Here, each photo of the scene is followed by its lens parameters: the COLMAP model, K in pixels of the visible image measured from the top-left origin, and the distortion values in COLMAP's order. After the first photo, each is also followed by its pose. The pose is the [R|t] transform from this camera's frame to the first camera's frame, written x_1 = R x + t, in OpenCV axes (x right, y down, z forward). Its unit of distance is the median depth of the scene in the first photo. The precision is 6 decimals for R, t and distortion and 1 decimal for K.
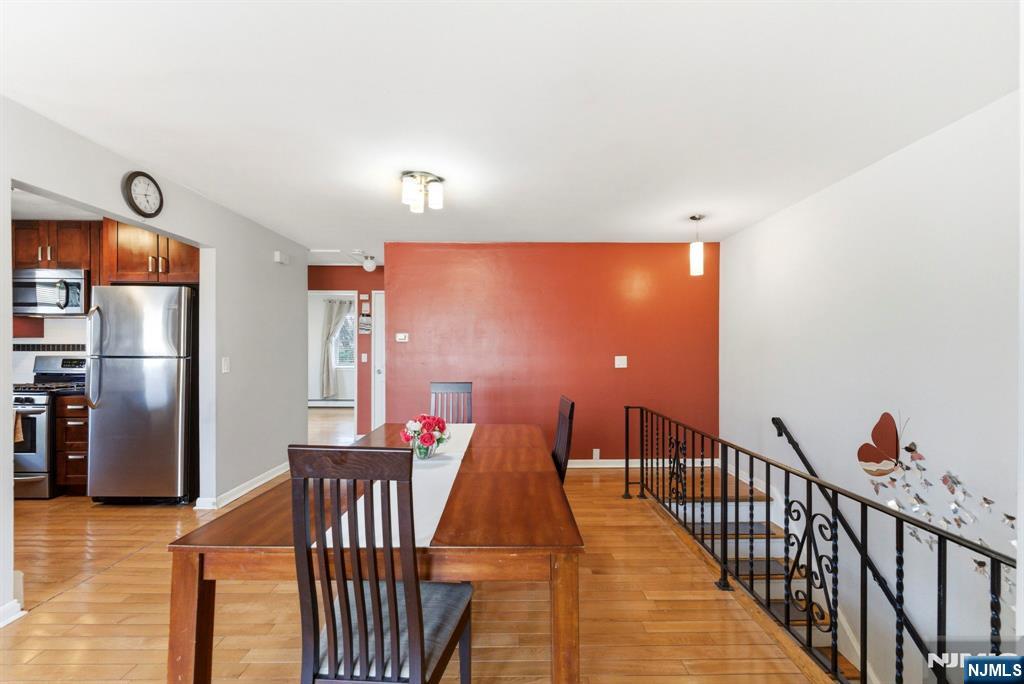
lens RADIAL K [[421.6, 0, 512.0], [0, 421.6, 350.5], [0, 0, 1]] dist [-0.002166, 0.001194]
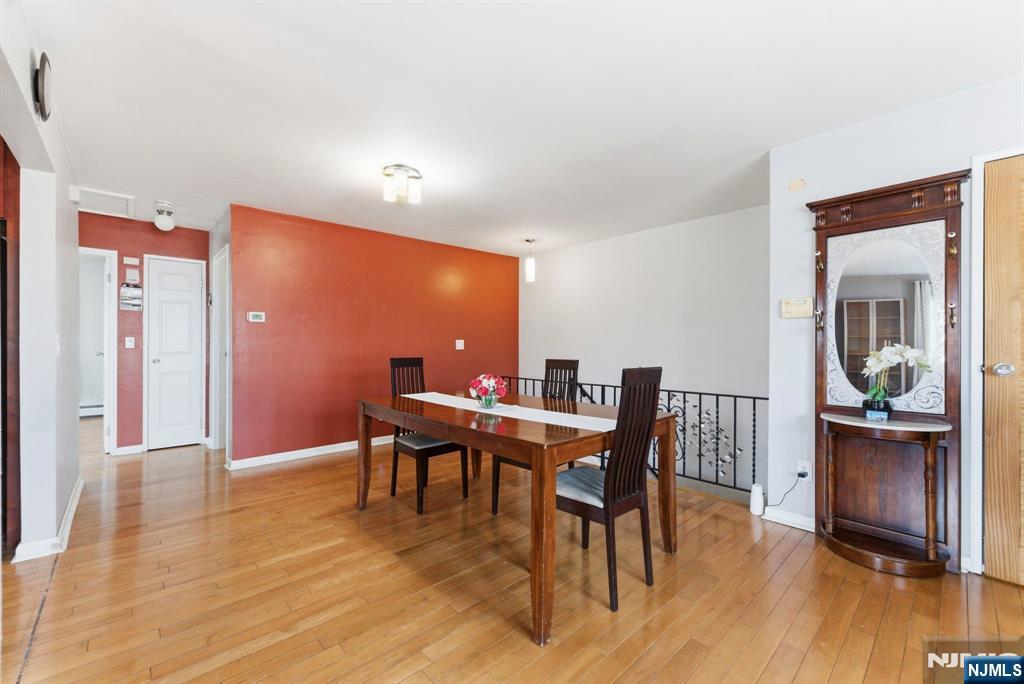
lens RADIAL K [[421.6, 0, 510.7], [0, 421.6, 344.3], [0, 0, 1]] dist [-0.002166, 0.001194]
pose [[0.740664, -0.000705, 0.671876, -0.559297], [0.000319, 1.000000, 0.000698, 0.031891], [-0.671876, -0.000302, 0.740664, -0.007350]]
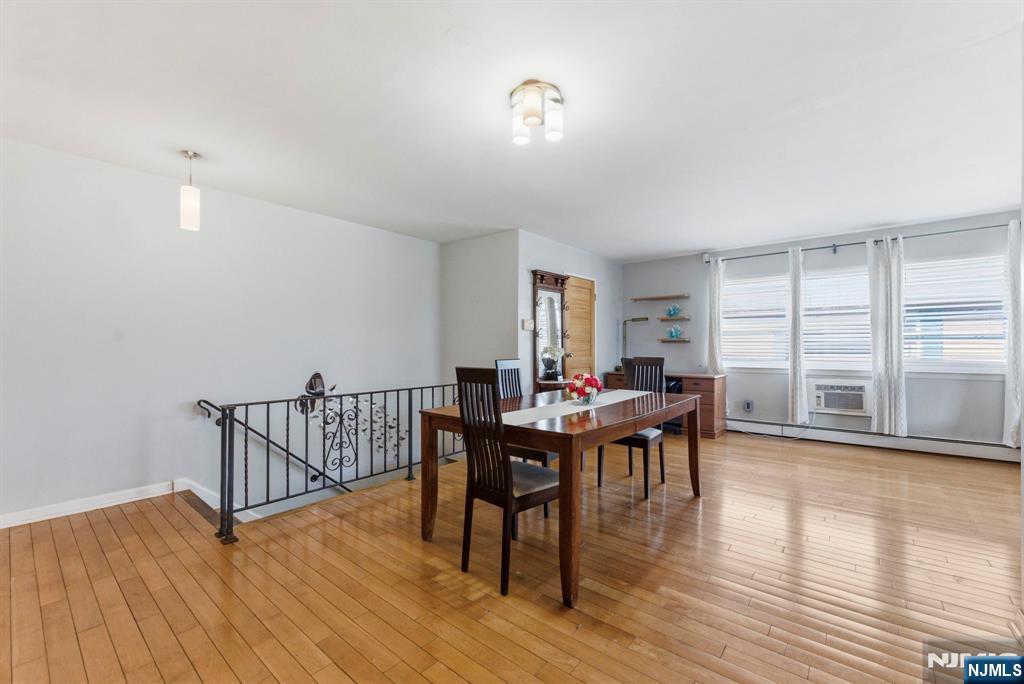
lens RADIAL K [[421.6, 0, 510.4], [0, 421.6, 345.3], [0, 0, 1]] dist [-0.002166, 0.001194]
pose [[-0.763421, -0.000488, 0.645902, -0.503989], [-0.002272, 0.999996, -0.001929, 0.034999], [-0.645898, -0.002940, -0.763418, 1.208087]]
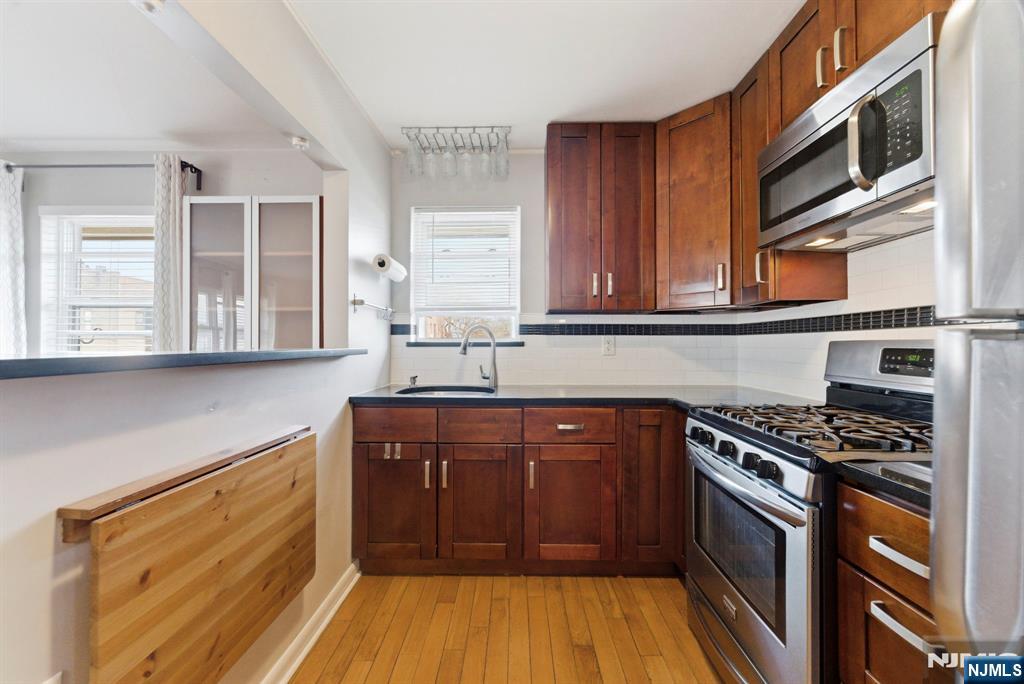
lens RADIAL K [[421.6, 0, 516.3], [0, 421.6, 341.2], [0, 0, 1]] dist [-0.002166, 0.001194]
pose [[-0.025734, -0.011246, -0.999606, -0.762759], [0.002237, 0.999934, -0.011308, 0.018648], [0.999666, -0.002527, -0.025707, 0.760211]]
